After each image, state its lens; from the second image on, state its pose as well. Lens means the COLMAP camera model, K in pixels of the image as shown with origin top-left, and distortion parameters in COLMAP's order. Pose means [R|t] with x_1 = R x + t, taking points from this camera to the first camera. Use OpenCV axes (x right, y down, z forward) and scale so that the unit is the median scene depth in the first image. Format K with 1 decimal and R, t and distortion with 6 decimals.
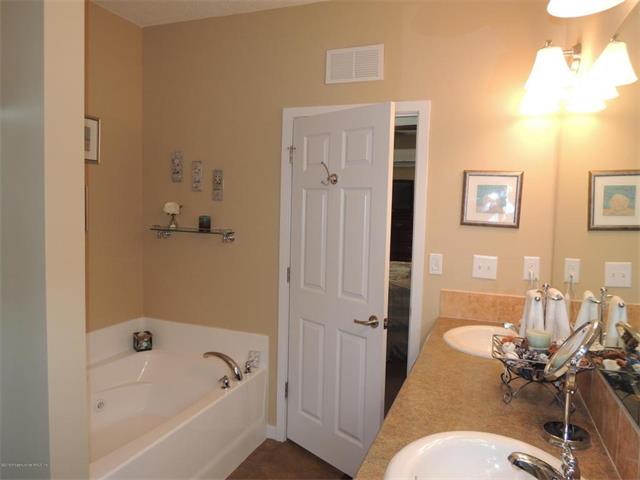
lens RADIAL K [[457.6, 0, 320.9], [0, 457.6, 238.3], [0, 0, 1]] dist [-0.023701, 0.004451]
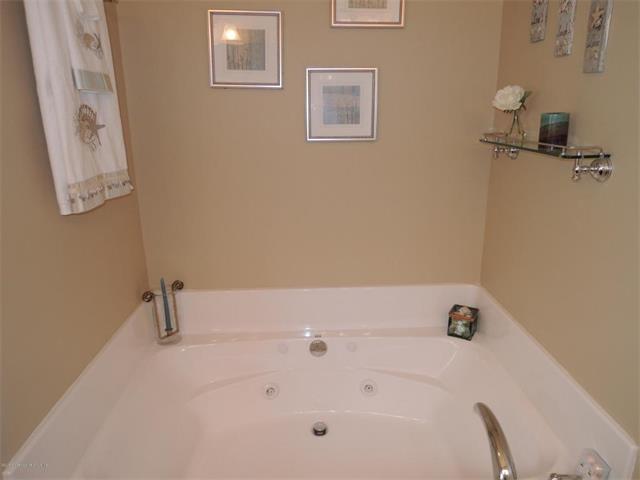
lens RADIAL K [[457.6, 0, 319.1], [0, 457.6, 242.7], [0, 0, 1]] dist [-0.023701, 0.004451]
pose [[0.385830, 0.230006, -0.893439, 0.073198], [-0.033543, 0.971281, 0.235560, -0.023643], [0.921960, -0.060917, 0.382464, 0.611877]]
